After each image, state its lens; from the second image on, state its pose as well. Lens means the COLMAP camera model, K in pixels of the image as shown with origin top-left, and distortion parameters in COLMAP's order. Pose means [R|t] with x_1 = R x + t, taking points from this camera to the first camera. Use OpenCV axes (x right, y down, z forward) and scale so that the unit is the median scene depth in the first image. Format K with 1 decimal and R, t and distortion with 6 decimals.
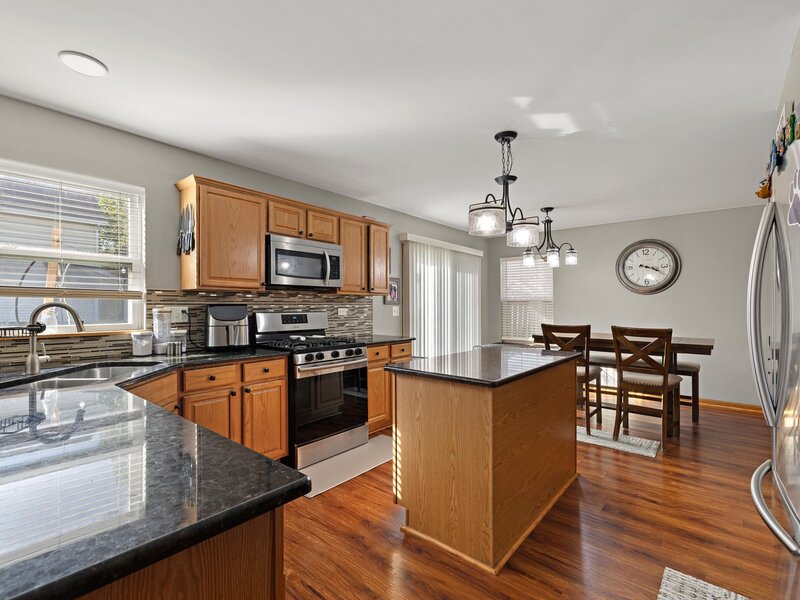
lens RADIAL K [[378.4, 0, 394.2], [0, 378.4, 300.3], [0, 0, 1]] dist [-0.006359, 0.000031]
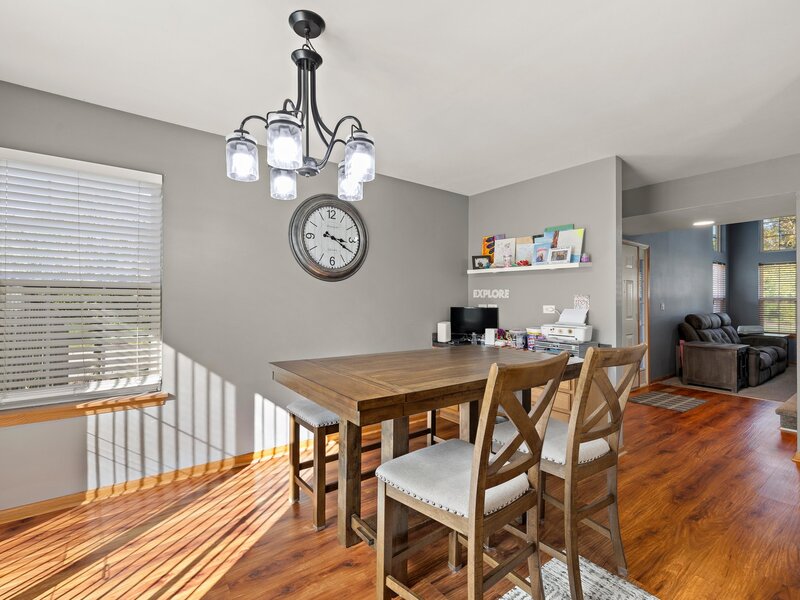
lens RADIAL K [[378.4, 0, 398.3], [0, 378.4, 299.0], [0, 0, 1]] dist [-0.006359, 0.000031]
pose [[0.229908, 0.002805, 0.973208, 0.111342], [-0.019866, 0.999801, 0.001812, 0.016130], [-0.973010, -0.019751, 0.229918, 1.098250]]
